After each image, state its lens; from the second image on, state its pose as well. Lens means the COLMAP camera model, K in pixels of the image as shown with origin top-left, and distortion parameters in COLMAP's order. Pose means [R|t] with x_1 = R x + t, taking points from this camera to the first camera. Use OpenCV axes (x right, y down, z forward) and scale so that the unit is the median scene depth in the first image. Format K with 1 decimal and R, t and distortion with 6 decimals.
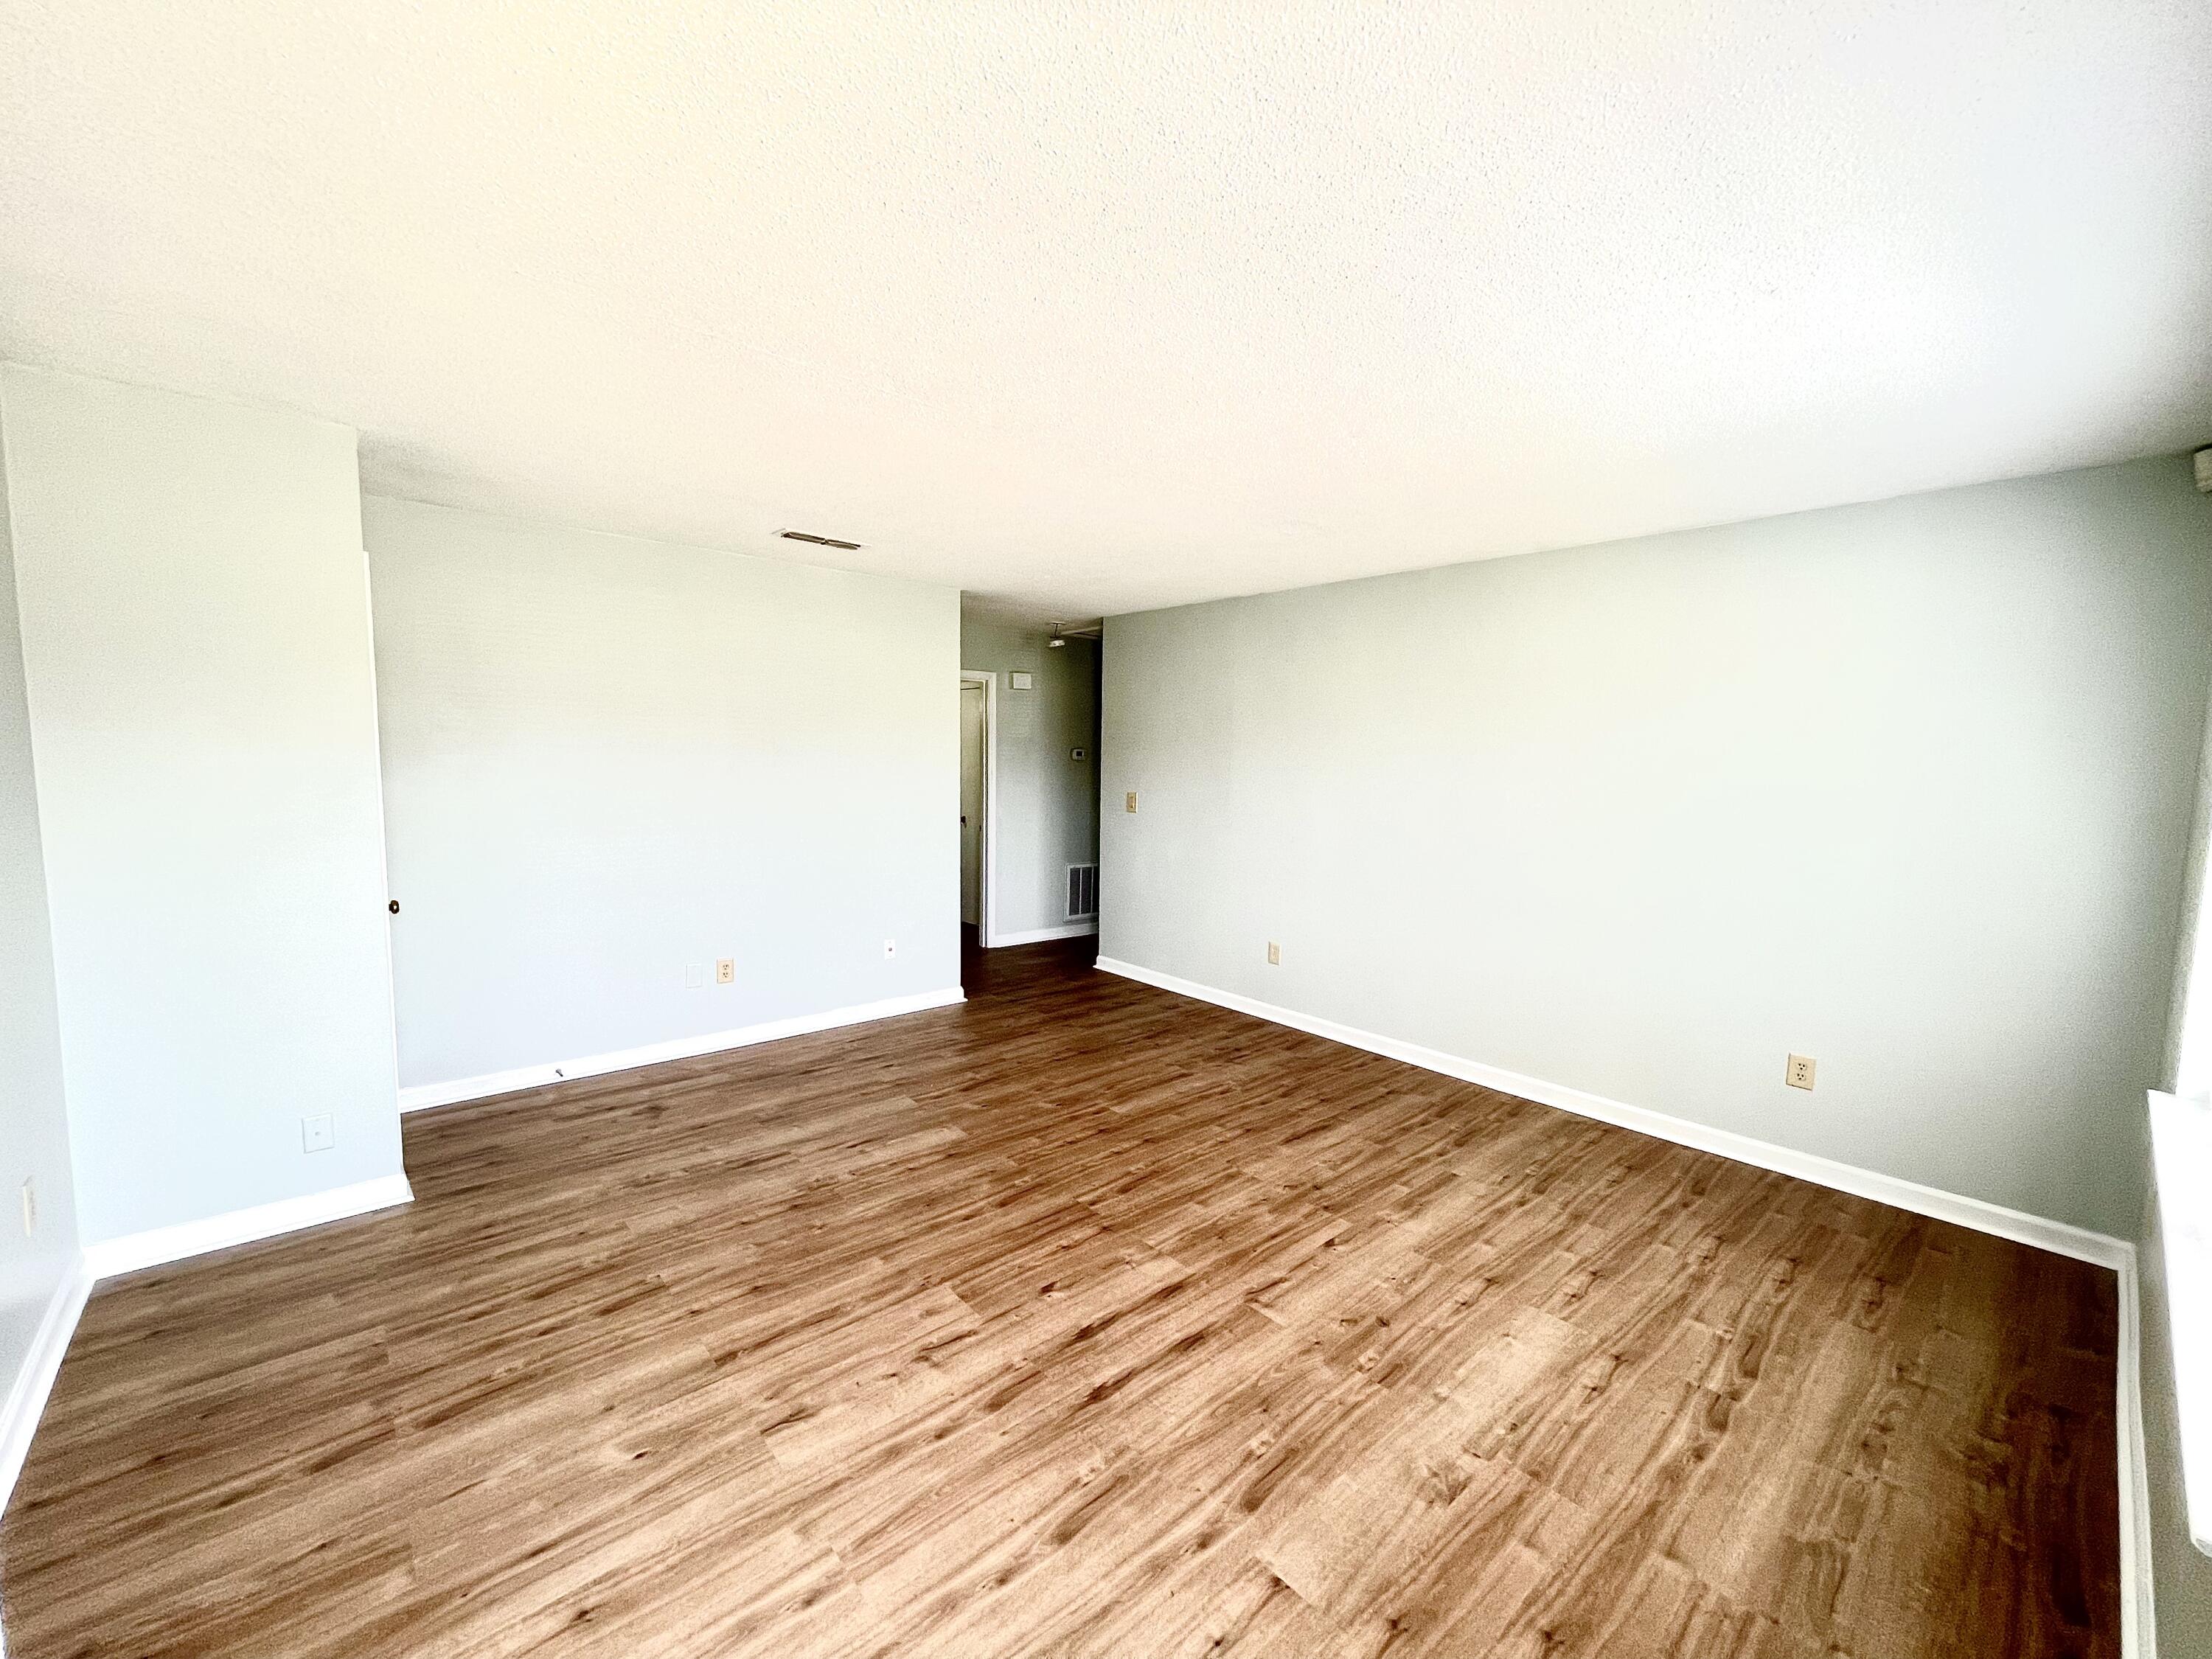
lens RADIAL K [[894.6, 0, 1108.2], [0, 894.6, 841.0], [0, 0, 1]] dist [-0.007782, 0.001171]
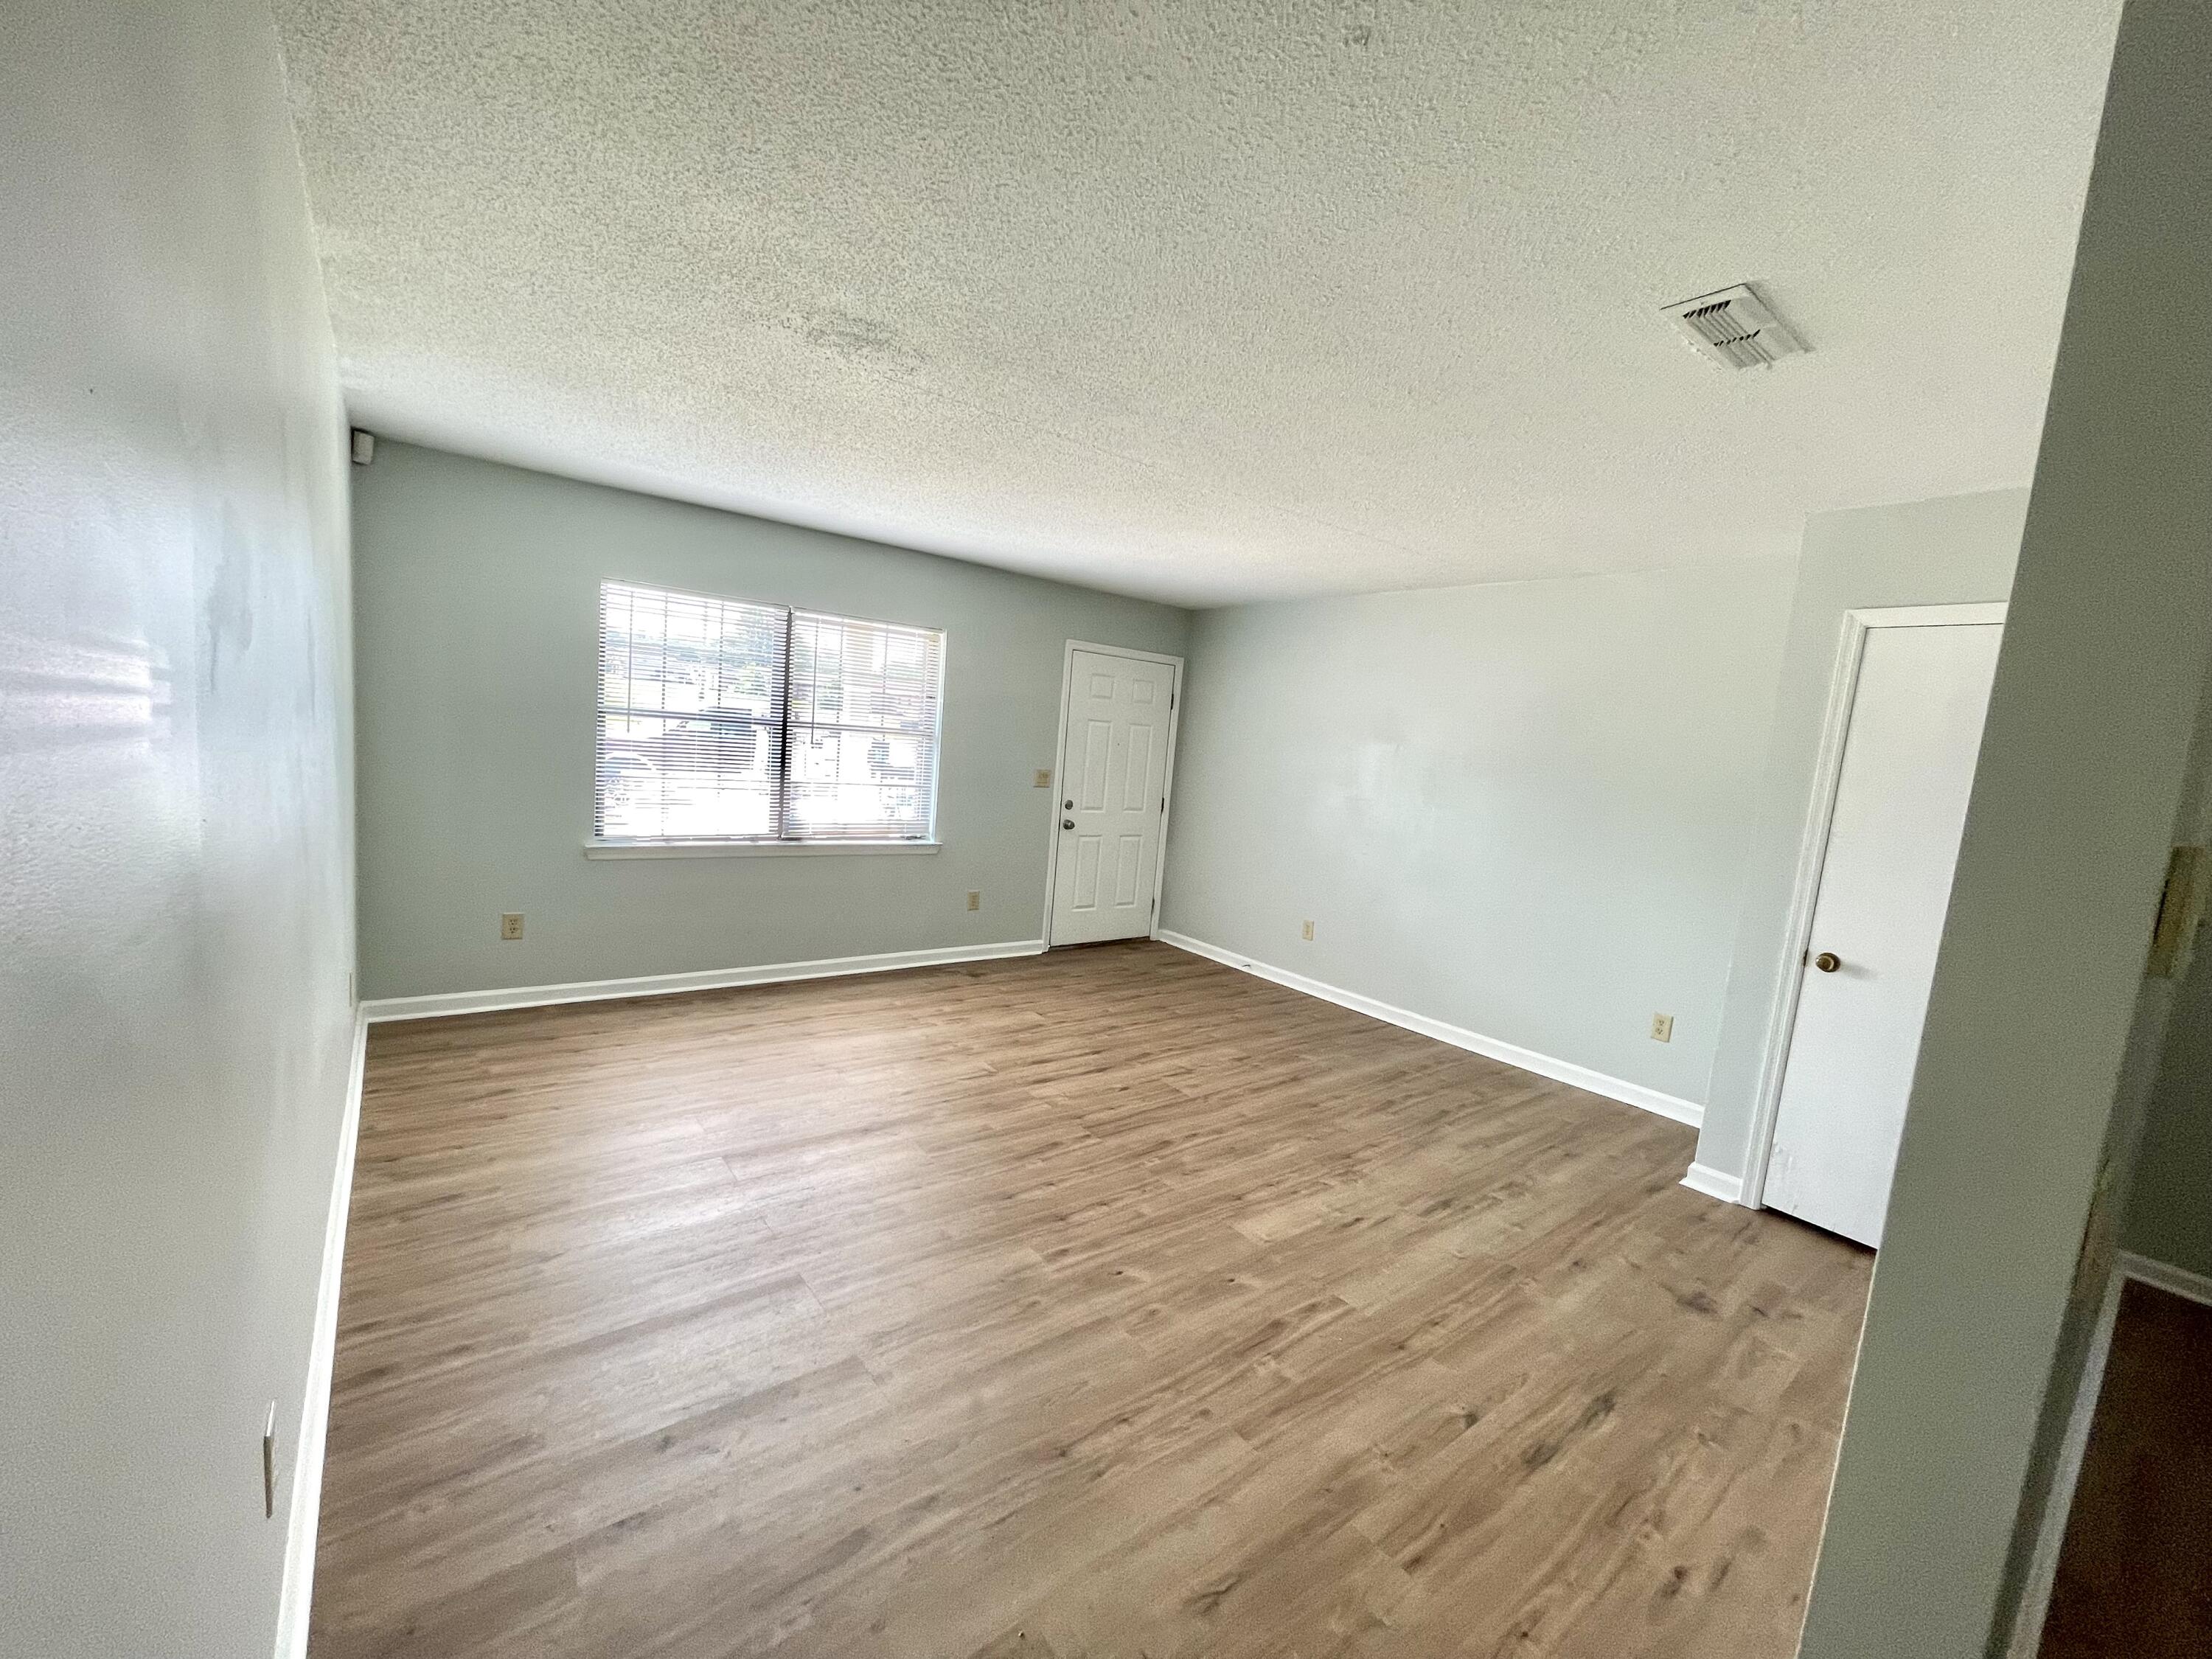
lens RADIAL K [[894.6, 0, 1098.6], [0, 894.6, 826.1], [0, 0, 1]] dist [-0.007782, 0.001171]
pose [[-0.991976, -0.110467, 0.061492, -0.058629], [-0.096429, 0.975632, 0.197089, -0.191907], [-0.081765, 0.189578, -0.978455, 2.038587]]
